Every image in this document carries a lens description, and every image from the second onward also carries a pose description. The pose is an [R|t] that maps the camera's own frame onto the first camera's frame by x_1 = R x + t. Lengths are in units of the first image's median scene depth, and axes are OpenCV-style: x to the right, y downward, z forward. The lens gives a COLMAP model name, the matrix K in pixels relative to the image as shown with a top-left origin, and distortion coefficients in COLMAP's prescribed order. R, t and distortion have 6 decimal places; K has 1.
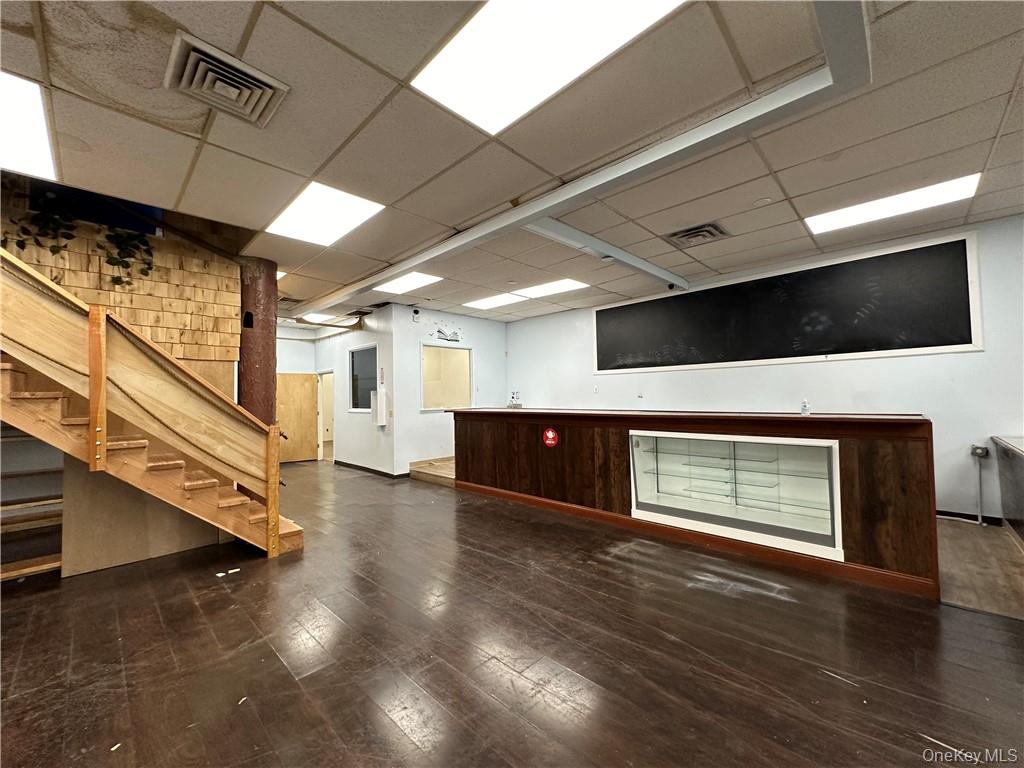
lens RADIAL K [[409.3, 0, 512.0], [0, 409.3, 384.0], [0, 0, 1]] dist [-0.002794, -0.000168]
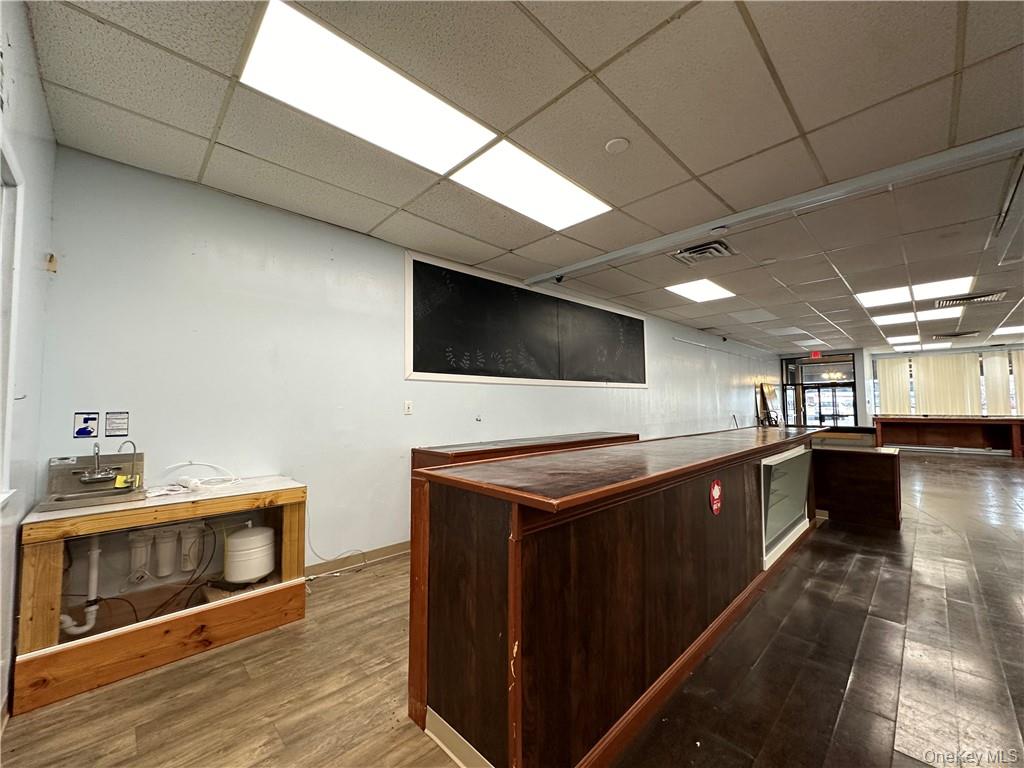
lens RADIAL K [[414.4, 0, 512.0], [0, 414.4, 384.0], [0, 0, 1]] dist [-0.000426, 0.000104]
pose [[0.020977, 0.072251, 0.997166, -0.523751], [-0.018320, 0.997246, -0.071871, 0.030560], [-0.999612, -0.016761, 0.022243, 1.423359]]
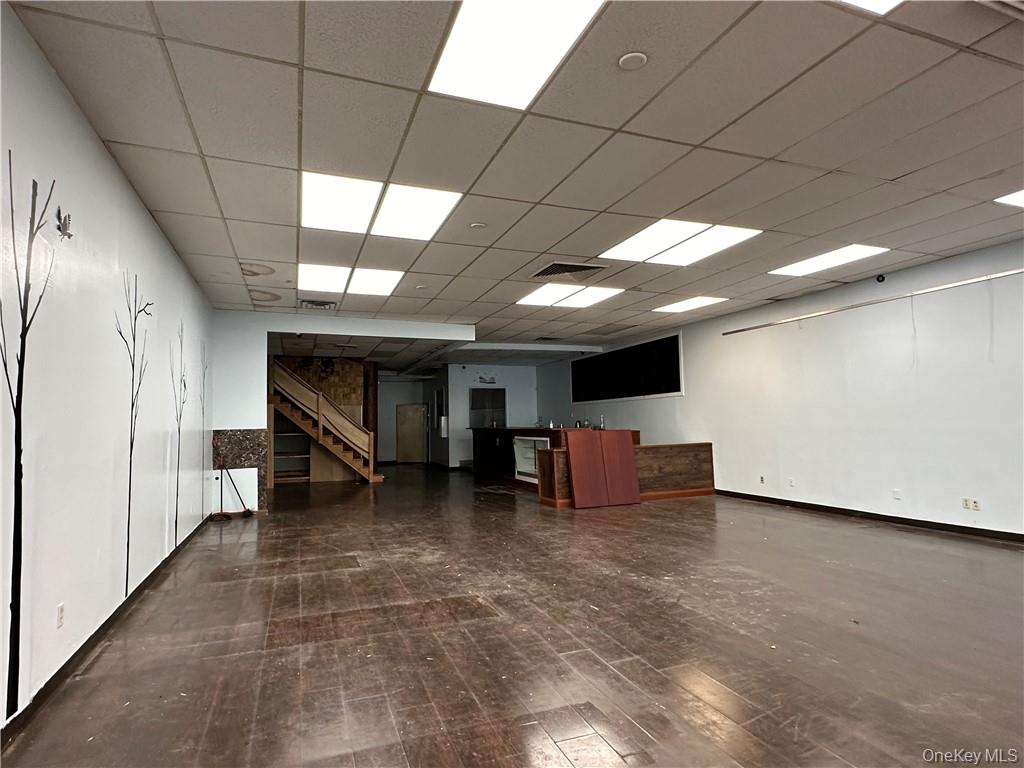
lens RADIAL K [[560.6, 0, 512.0], [0, 560.6, 384.0], [0, 0, 1]] dist [0.000248, -0.000005]
pose [[0.910267, -0.025906, -0.413211, 1.404721], [0.012637, 0.999314, -0.034814, -0.051798], [0.413830, 0.026468, 0.909969, -1.538064]]
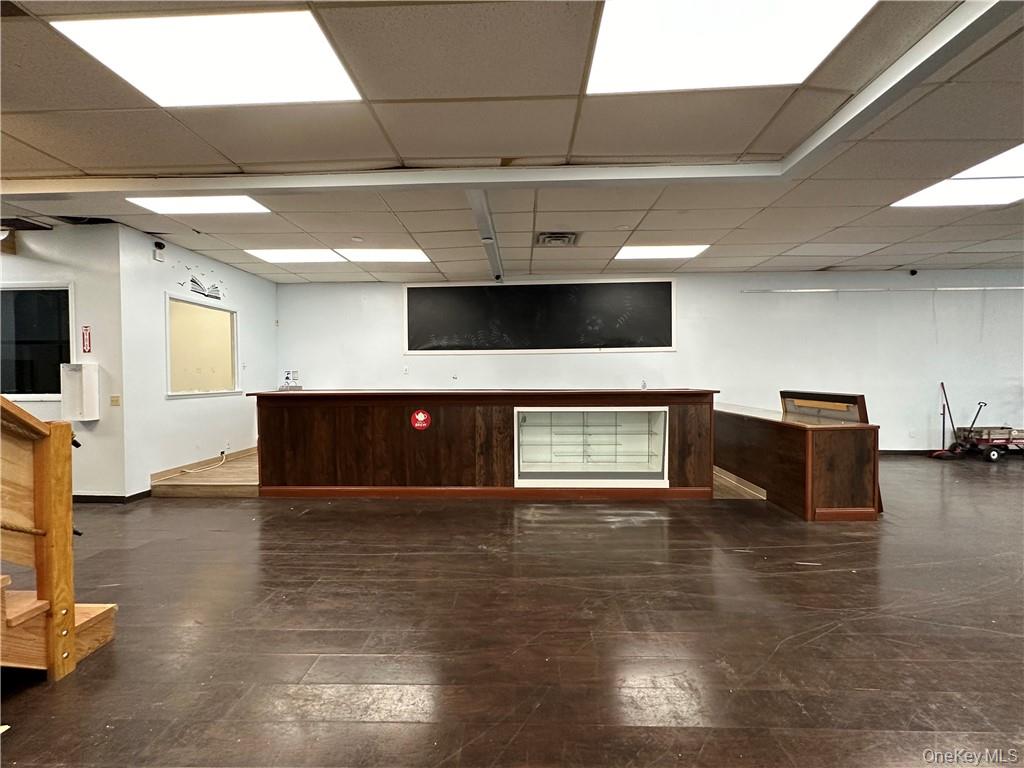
lens RADIAL K [[409.3, 0, 512.0], [0, 409.3, 384.0], [0, 0, 1]] dist [-0.002794, -0.000168]
pose [[0.736458, 0.000729, 0.676483, -0.429938], [-0.026068, 0.999287, 0.027302, 0.021816], [-0.675981, -0.037741, 0.735952, 0.209299]]
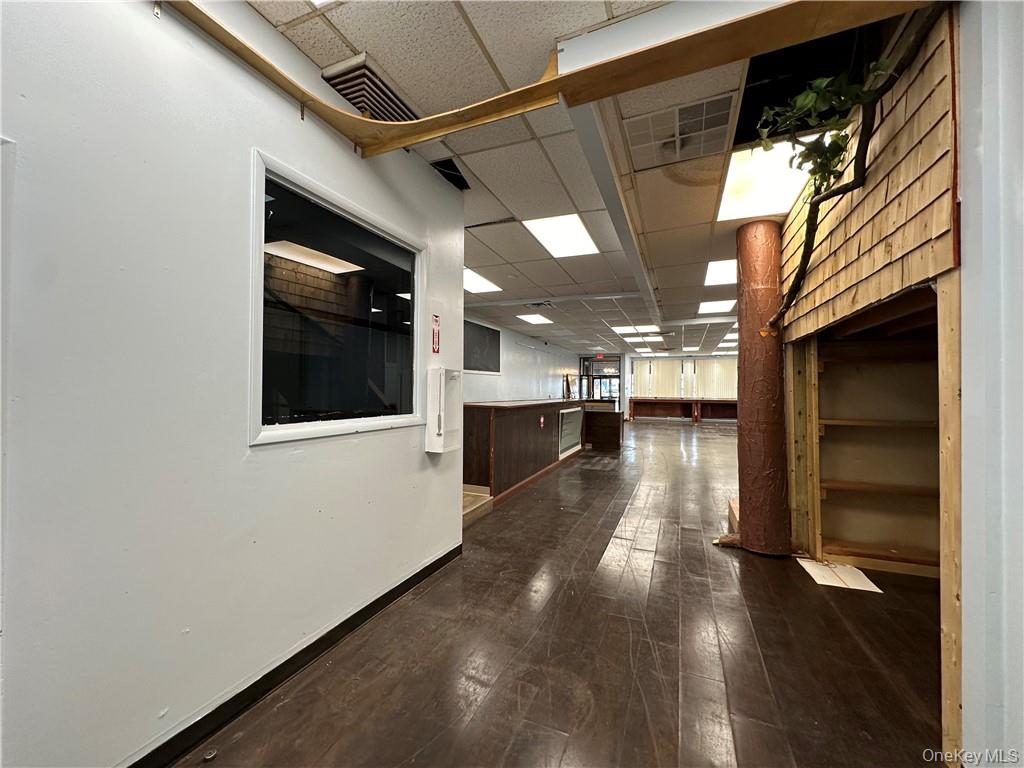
lens RADIAL K [[409.3, 0, 512.0], [0, 409.3, 384.0], [0, 0, 1]] dist [-0.002794, -0.000168]
pose [[-0.369951, 0.030057, 0.928565, -1.206120], [-0.027091, 0.998702, -0.043121, 0.078292], [-0.928656, -0.041108, -0.368657, 1.770914]]
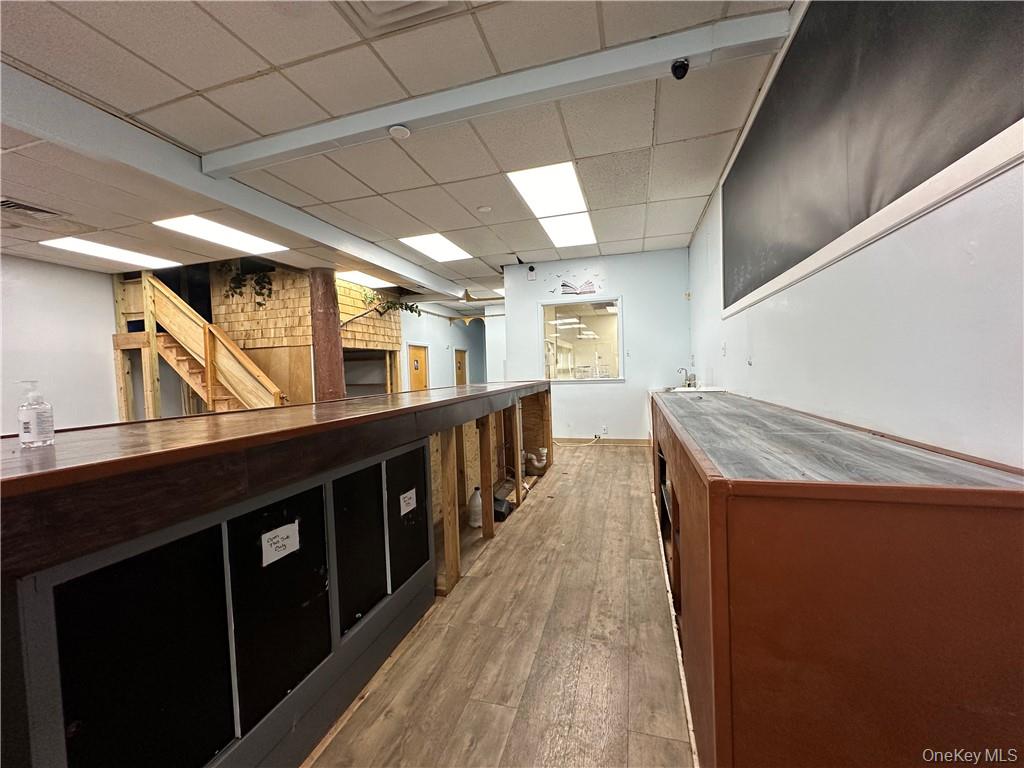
lens RADIAL K [[409.3, 0, 512.0], [0, 409.3, 384.0], [0, 0, 1]] dist [-0.002794, -0.000168]
pose [[0.465987, 0.028266, -0.884340, 0.872545], [0.046633, 0.997316, 0.056449, 0.030756], [0.883562, -0.067544, 0.463418, 0.893189]]
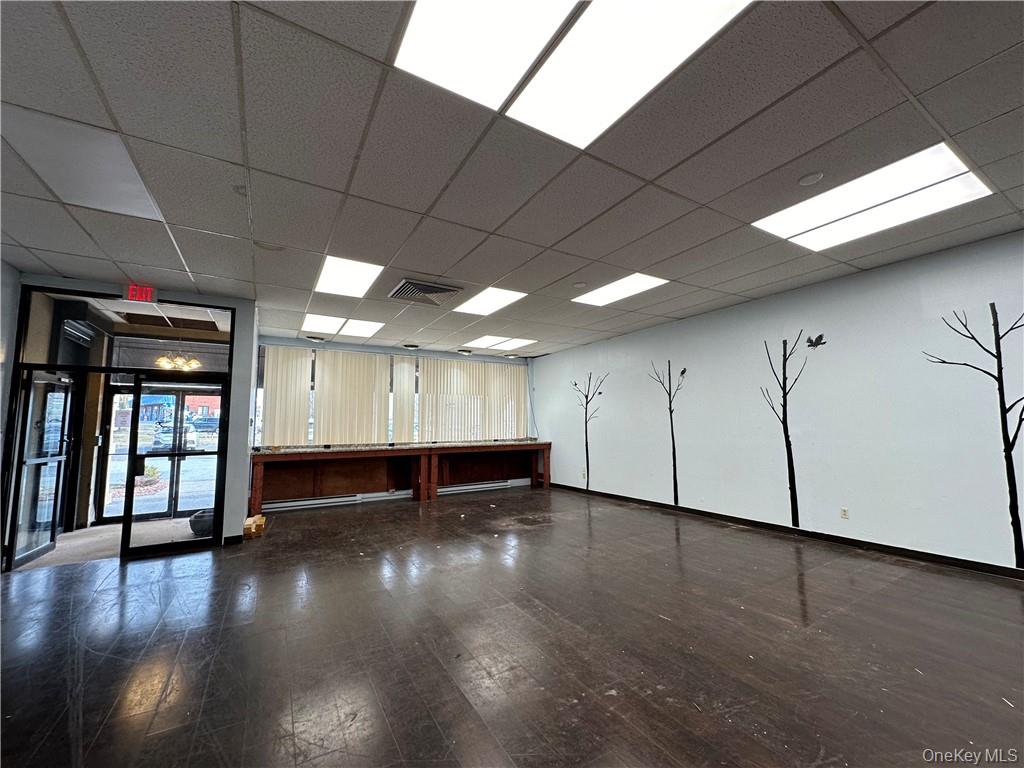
lens RADIAL K [[409.3, 0, 512.0], [0, 409.3, 384.0], [0, 0, 1]] dist [-0.002794, -0.000168]
pose [[-0.965011, 0.056087, 0.256142, 1.193180], [0.022007, 0.990733, -0.134029, -0.021098], [-0.261285, -0.123702, -0.957302, 0.108171]]
